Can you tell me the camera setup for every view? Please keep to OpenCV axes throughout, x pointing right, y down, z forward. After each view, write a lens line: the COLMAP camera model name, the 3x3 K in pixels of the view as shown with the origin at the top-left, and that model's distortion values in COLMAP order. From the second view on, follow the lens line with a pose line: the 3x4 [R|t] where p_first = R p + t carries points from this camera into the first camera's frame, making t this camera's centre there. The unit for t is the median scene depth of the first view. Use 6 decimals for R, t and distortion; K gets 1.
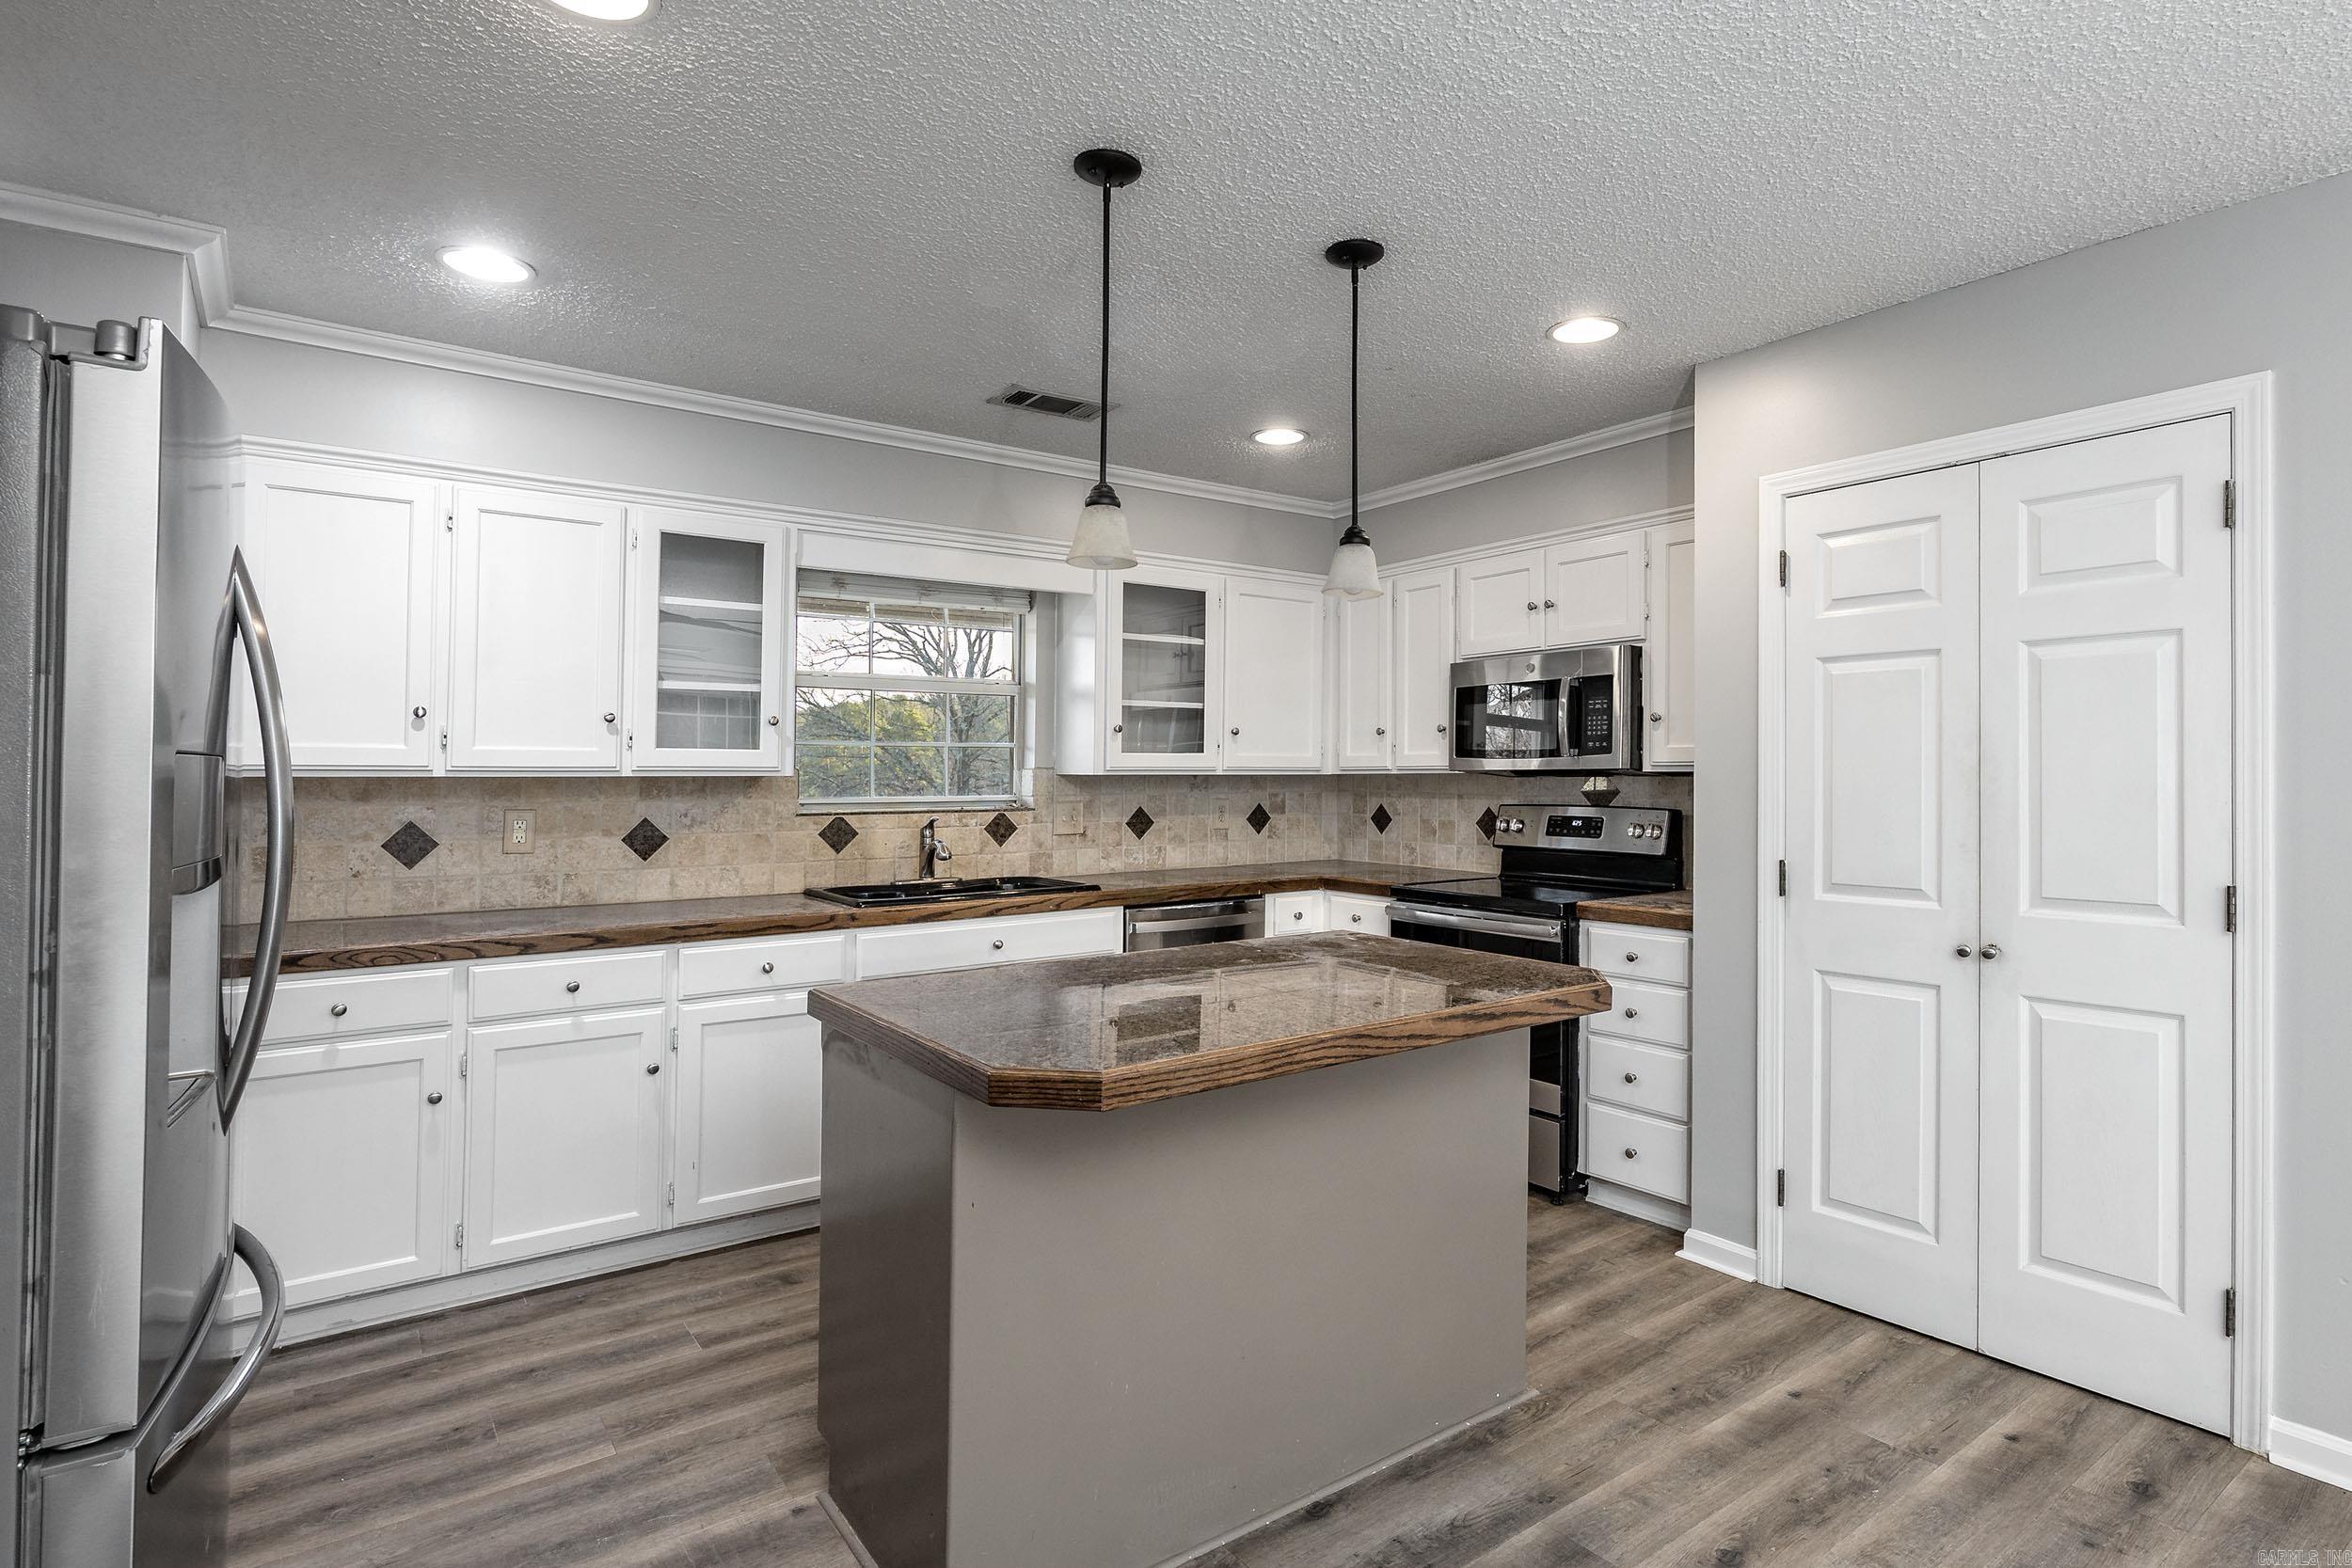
lens RADIAL K [[1219.0, 0, 1205.8], [0, 1219.0, 783.9], [0, 0, 1]] dist [0.000836, -0.000133]
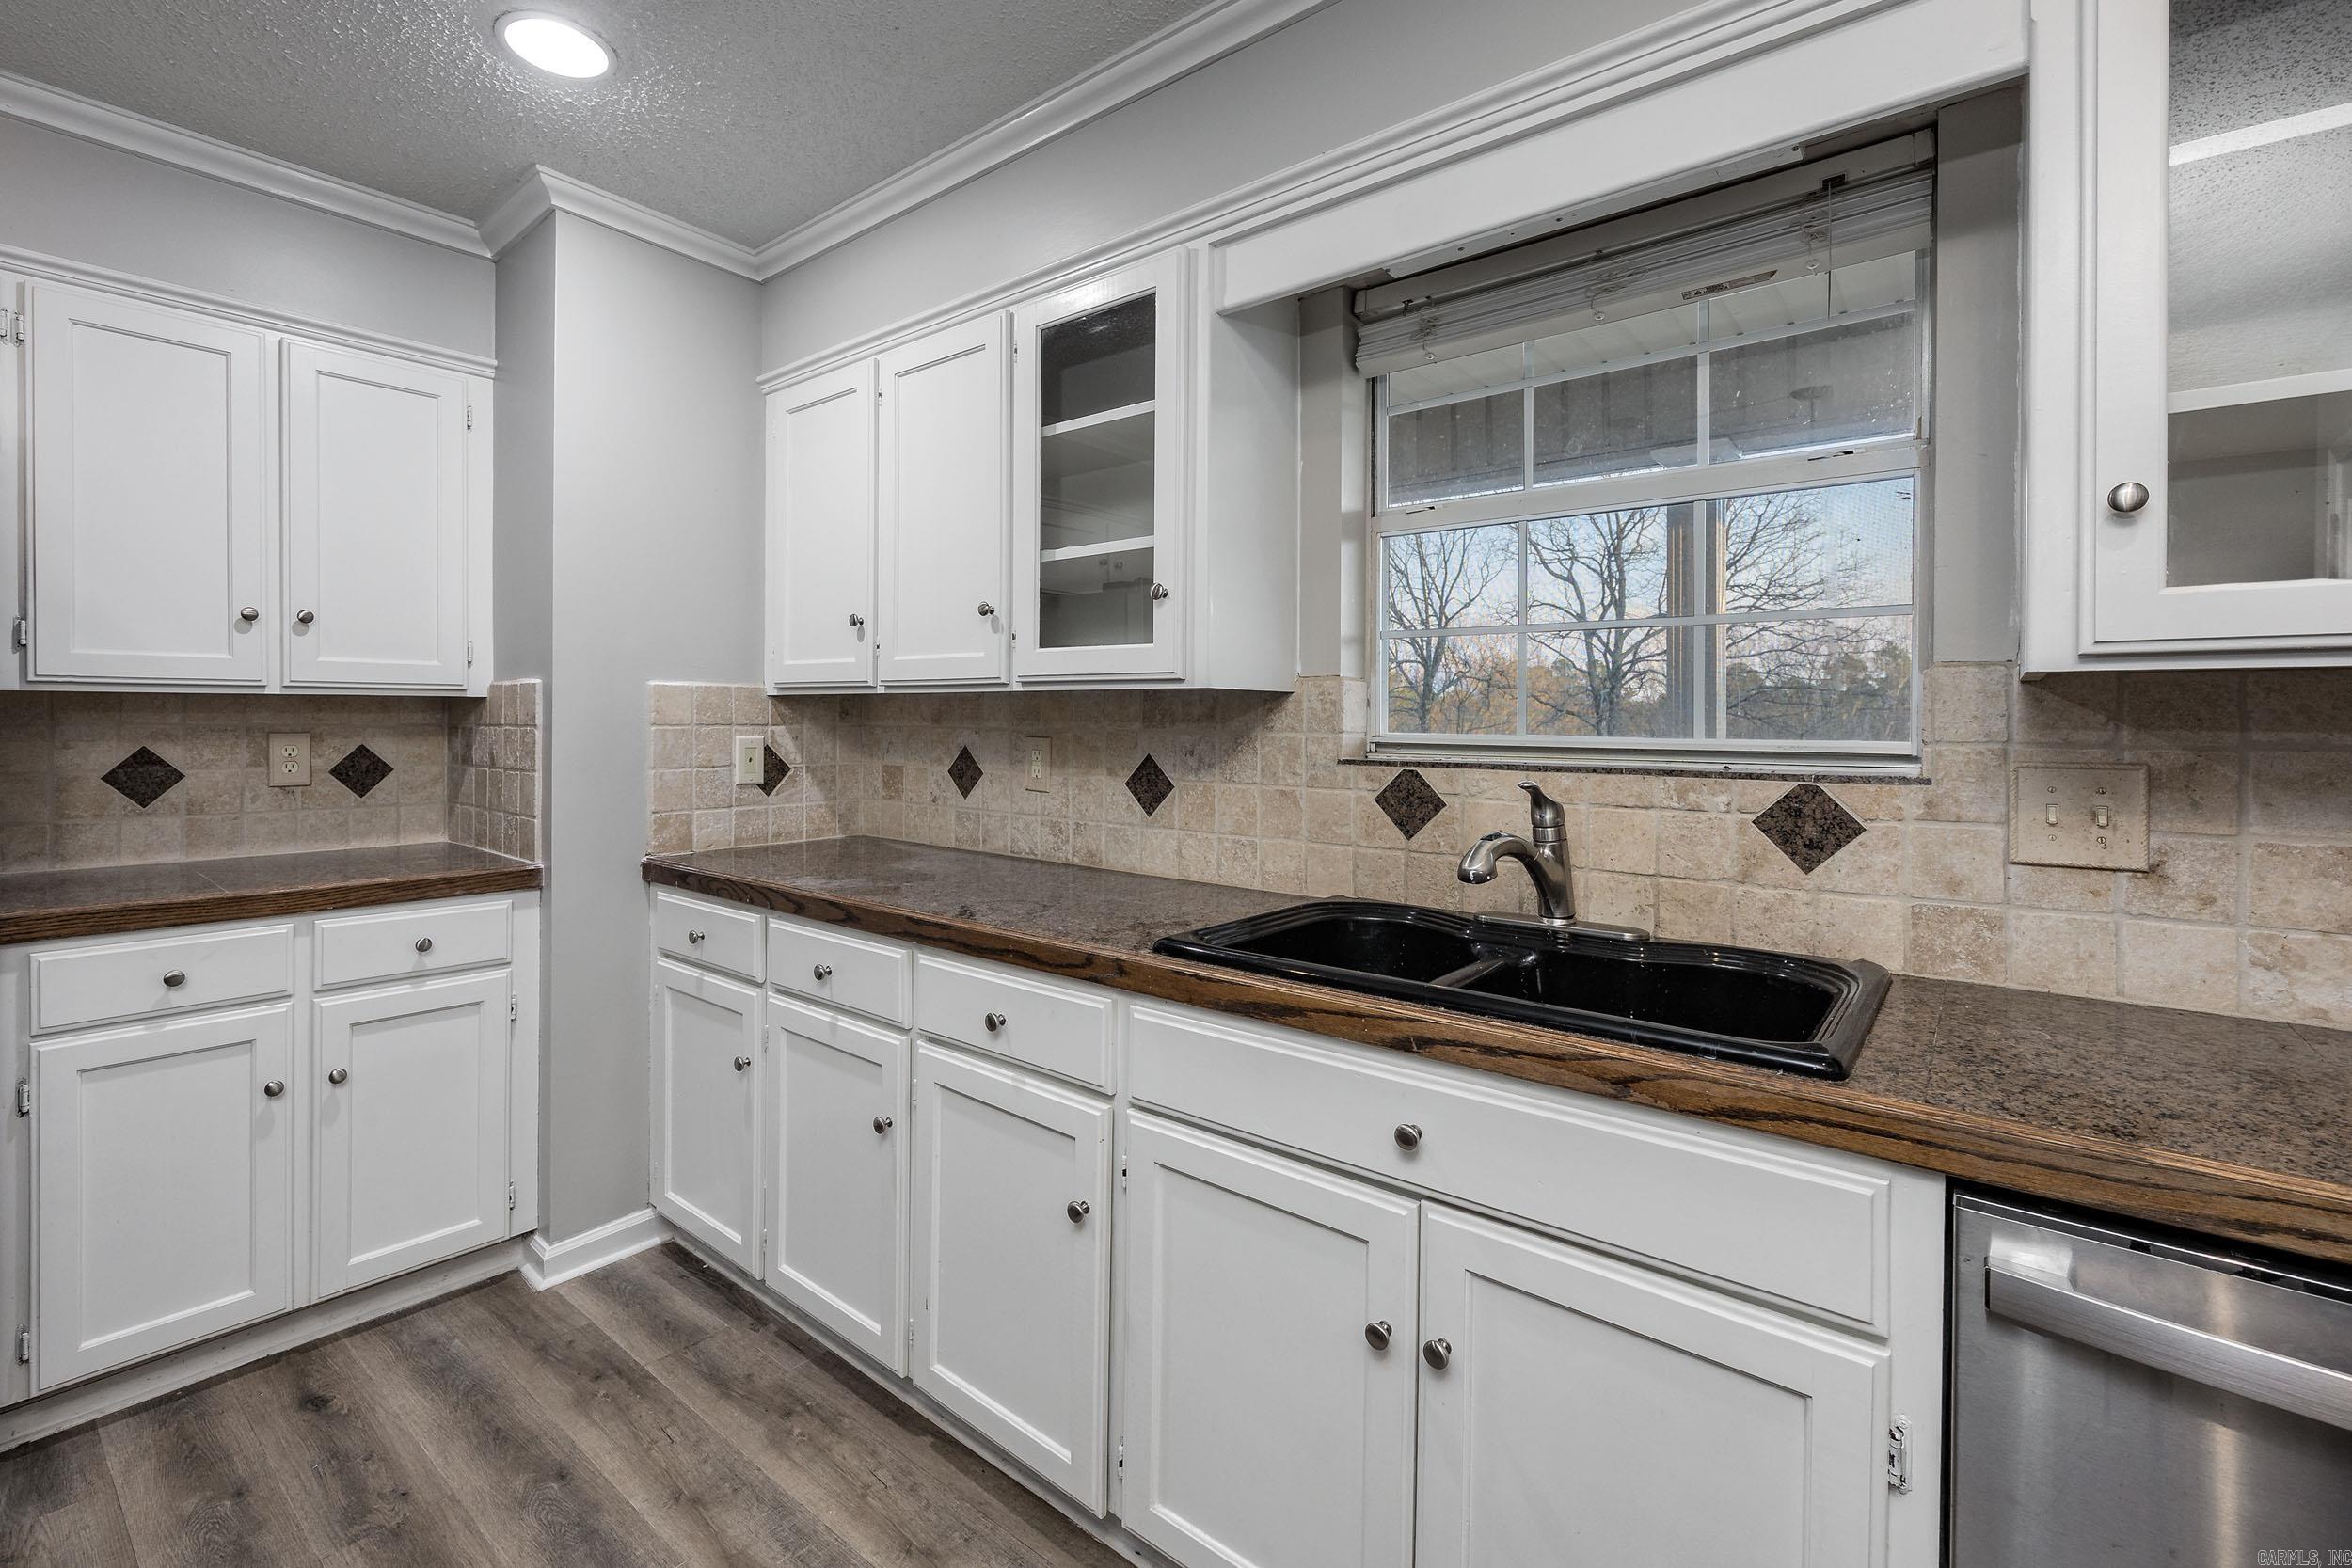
lens RADIAL K [[1001.9, 0, 1244.4], [0, 1001.9, 729.9], [0, 0, 1]] dist [0.001244, -0.000503]
pose [[0.269685, 0.008567, -0.962910, 0.099746], [-0.019854, 0.999797, 0.003335, 0.010135], [0.962744, 0.018218, 0.269801, 0.845731]]
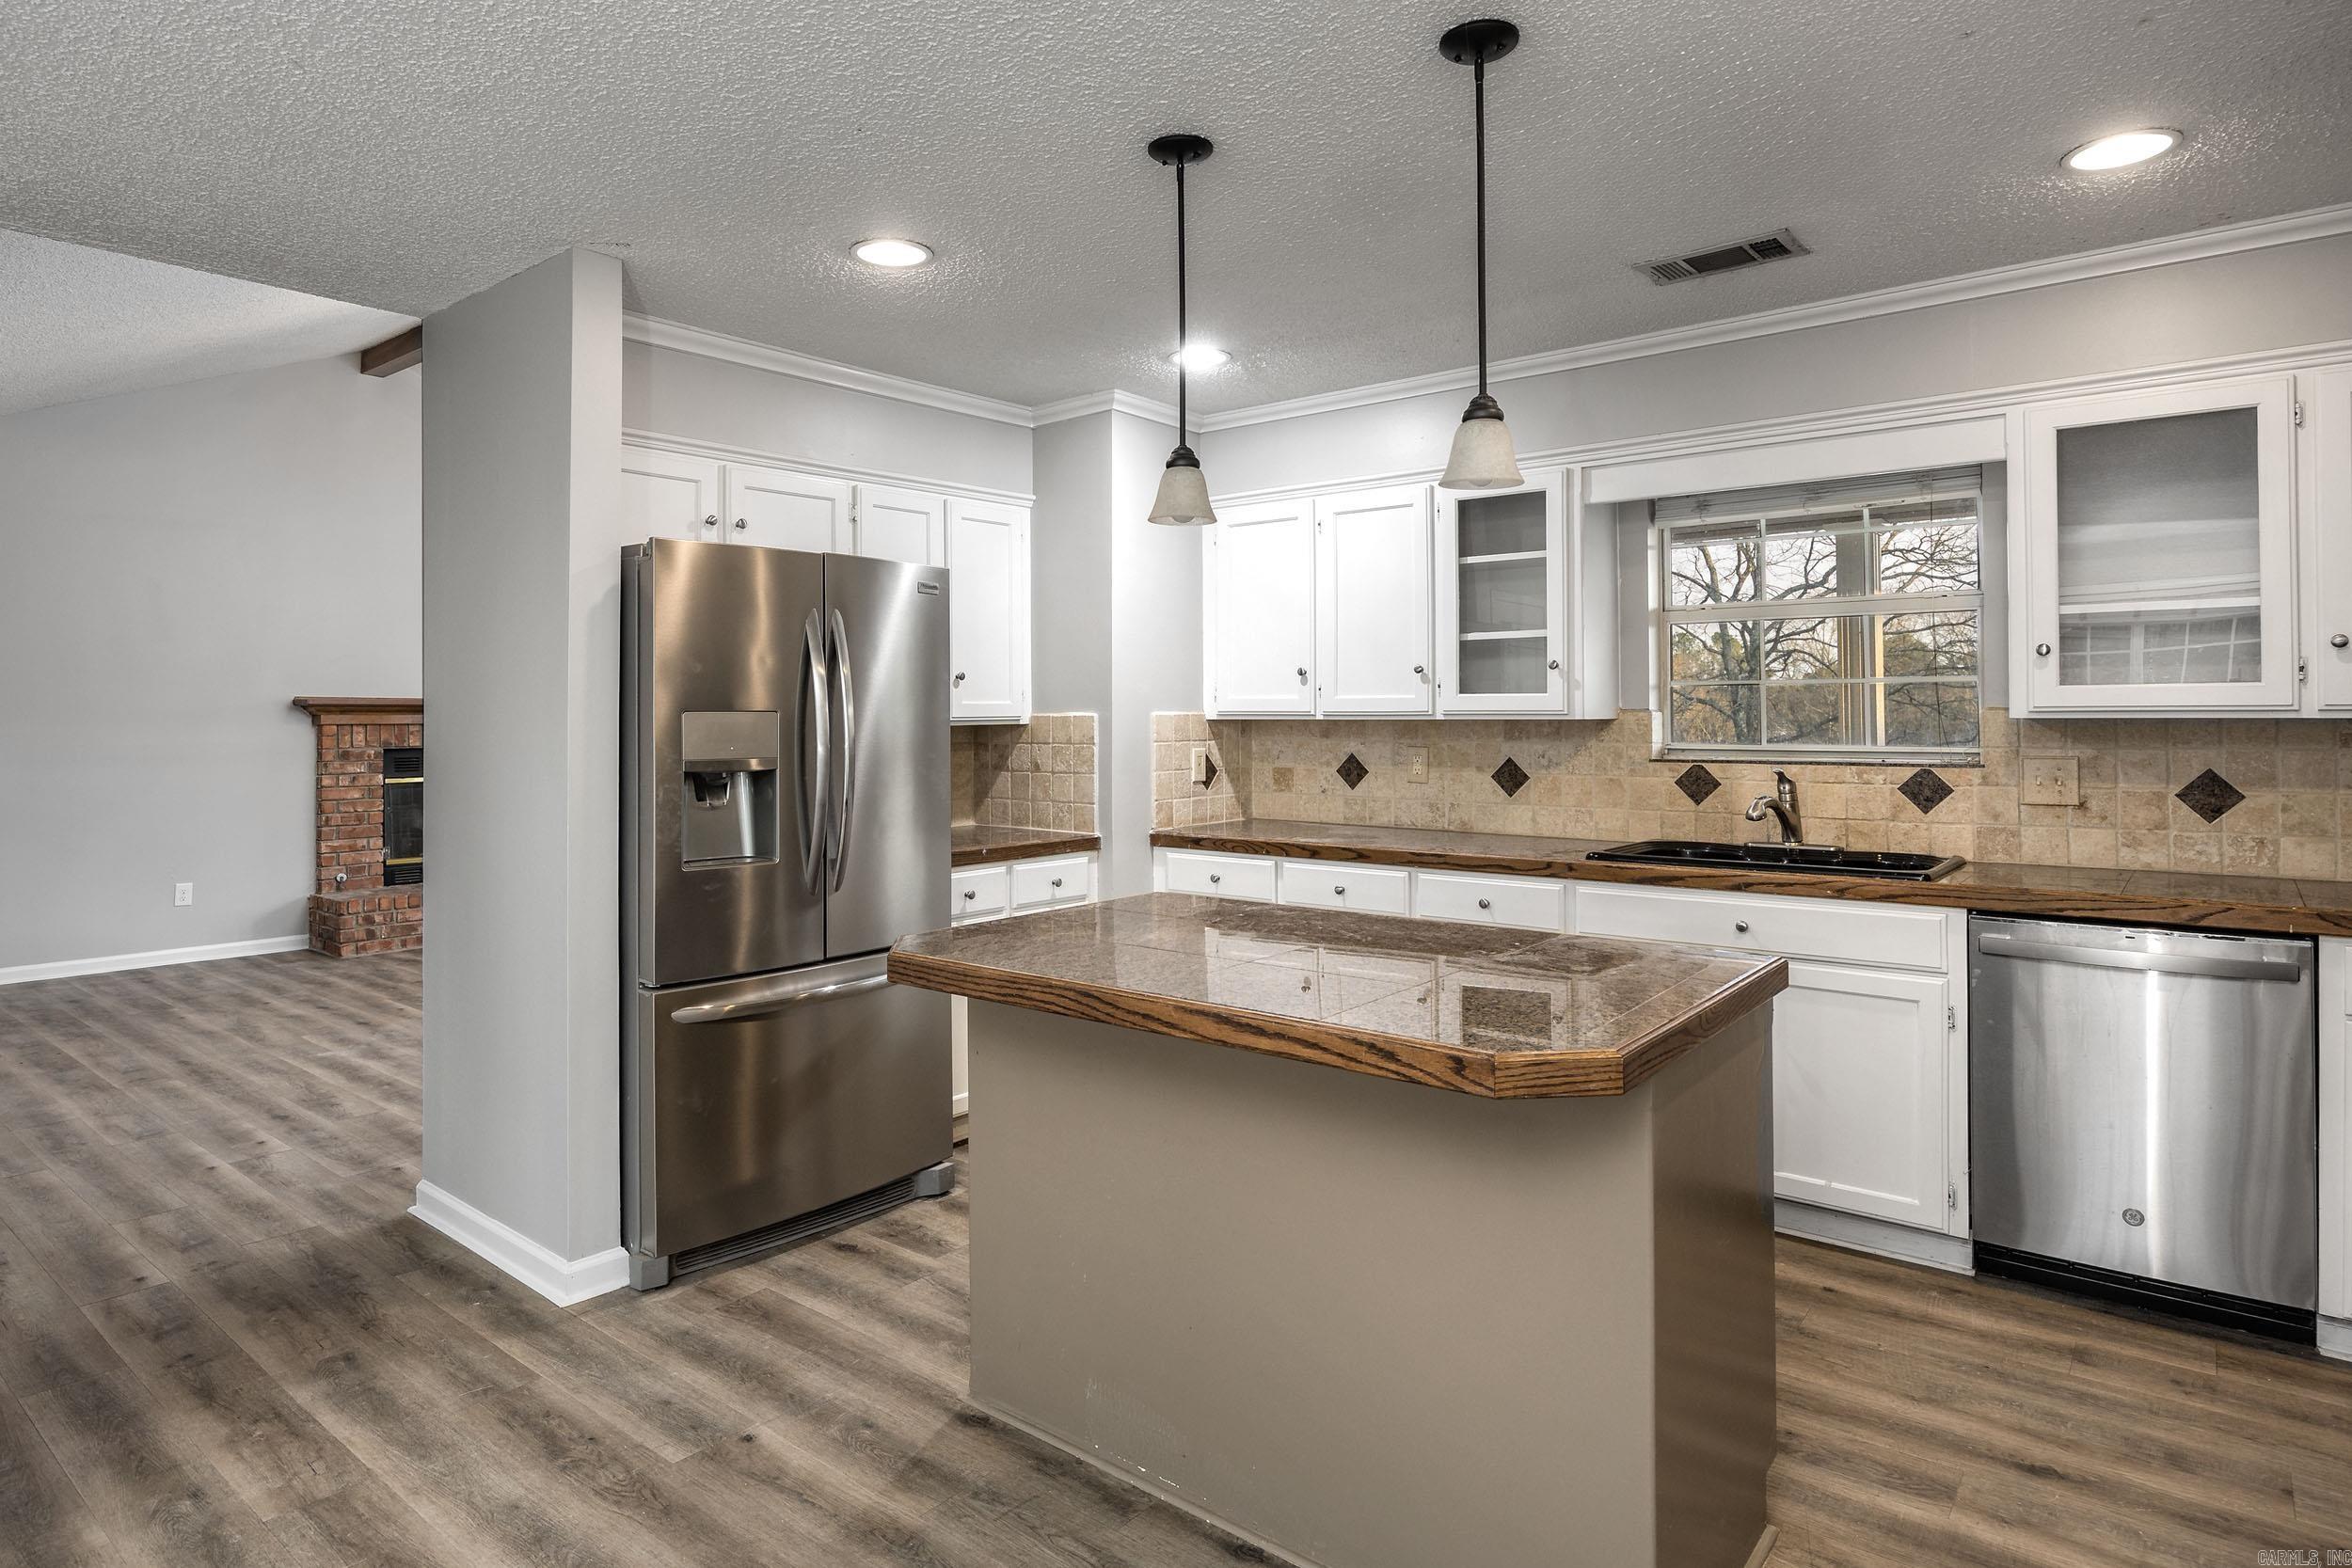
lens RADIAL K [[1342.1, 0, 1202.7], [0, 1342.1, 707.3], [0, 0, 1]] dist [-0.010156, 0.001303]
pose [[0.246068, -0.004858, -0.969240, 0.592744], [-0.005979, 0.999961, -0.006530, -0.006918], [0.969234, 0.007401, 0.246029, 0.415974]]
